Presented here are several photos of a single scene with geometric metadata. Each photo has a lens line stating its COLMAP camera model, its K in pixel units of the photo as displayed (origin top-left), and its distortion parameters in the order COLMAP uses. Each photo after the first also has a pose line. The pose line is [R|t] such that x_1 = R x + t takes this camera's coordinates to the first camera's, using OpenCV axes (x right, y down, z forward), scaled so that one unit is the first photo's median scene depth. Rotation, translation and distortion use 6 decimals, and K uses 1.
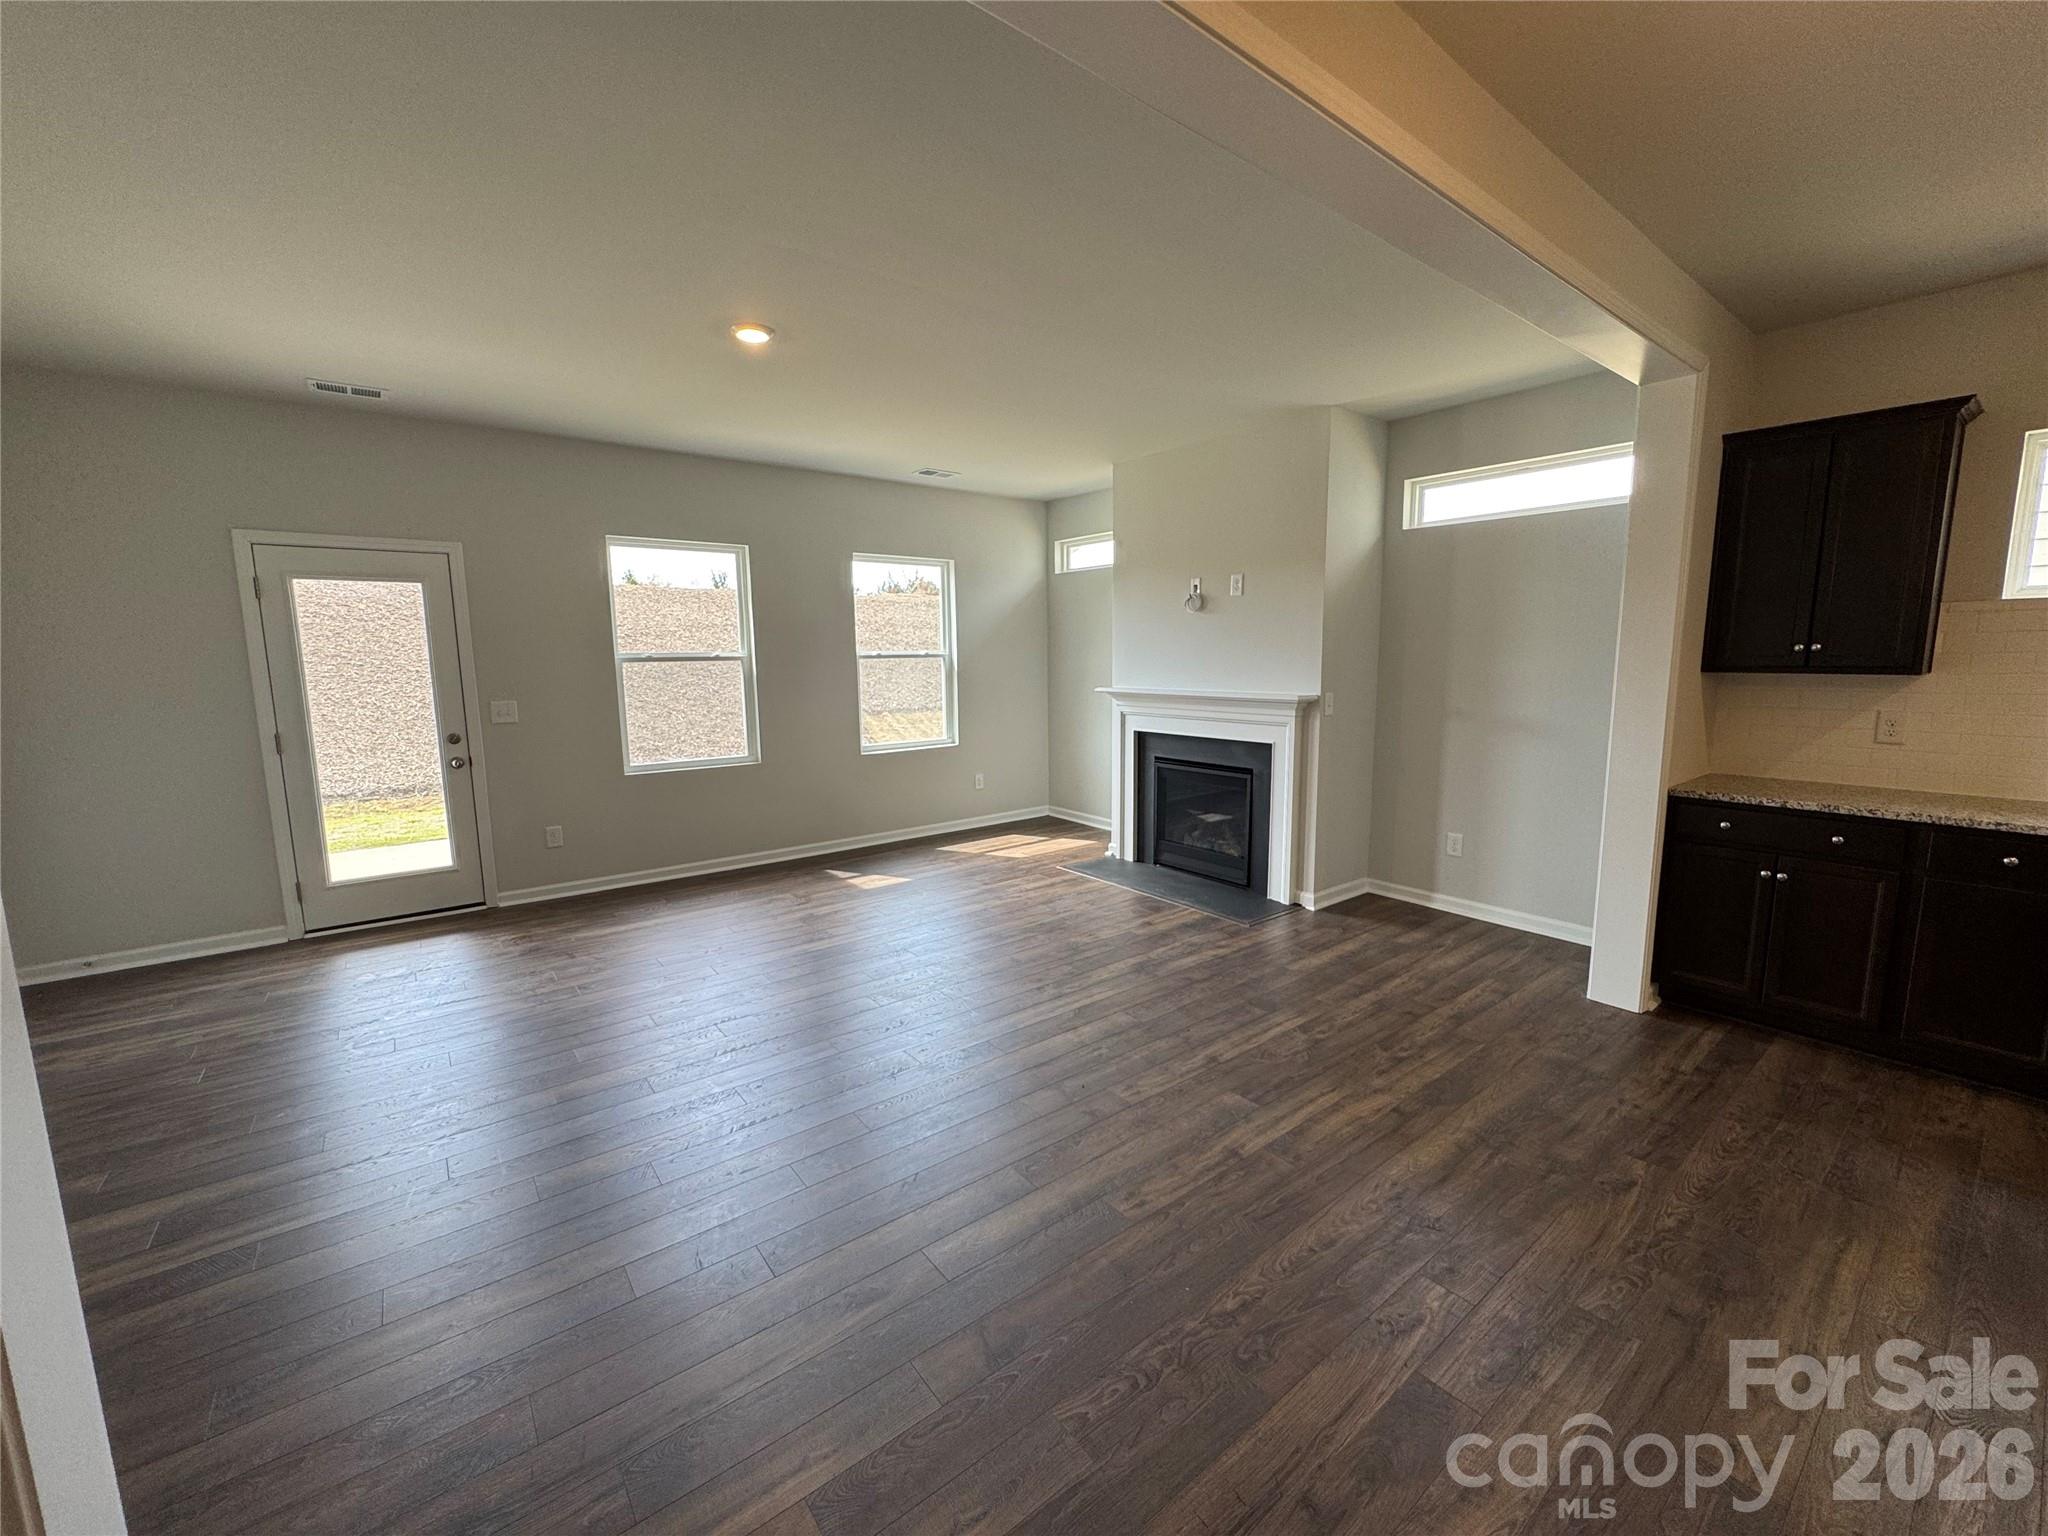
lens RADIAL K [[814.2, 0, 1020.5], [0, 814.2, 765.3], [0, 0, 1]] dist [-0.004128, -0.000193]
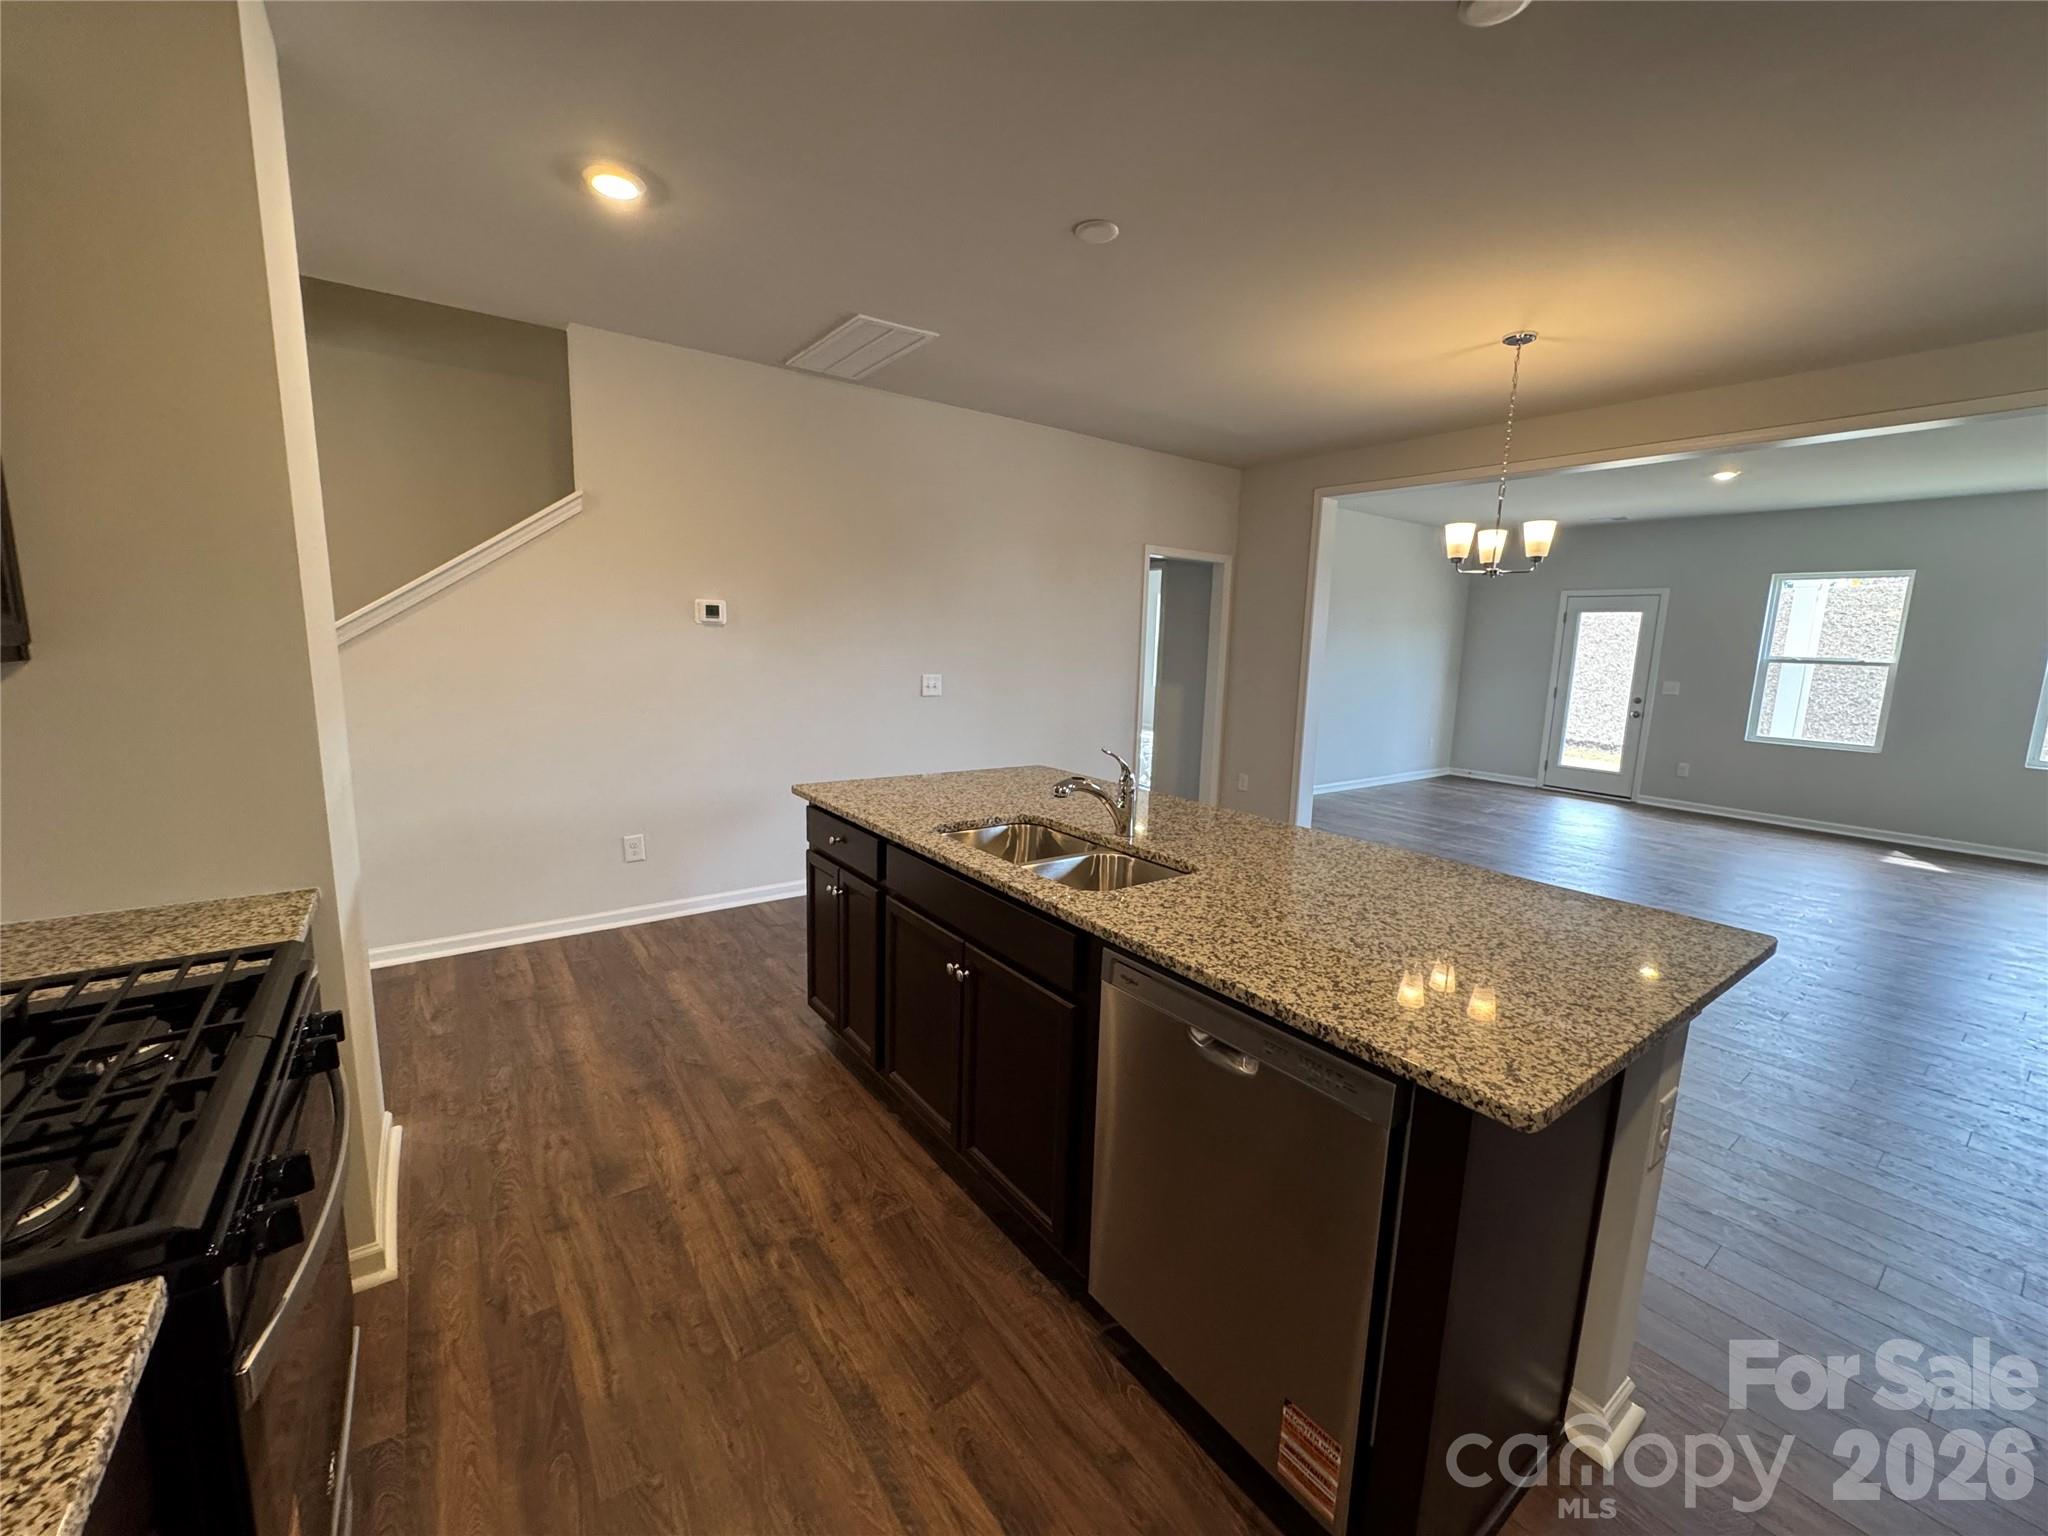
lens RADIAL K [[814.2, 0, 1022.2], [0, 814.2, 773.0], [0, 0, 1]] dist [-0.004128, -0.000193]
pose [[-0.028059, 0.176249, -0.983946, 1.111566], [-0.161263, 0.970641, 0.178464, 0.021032], [0.986512, 0.163682, 0.001187, -0.290049]]
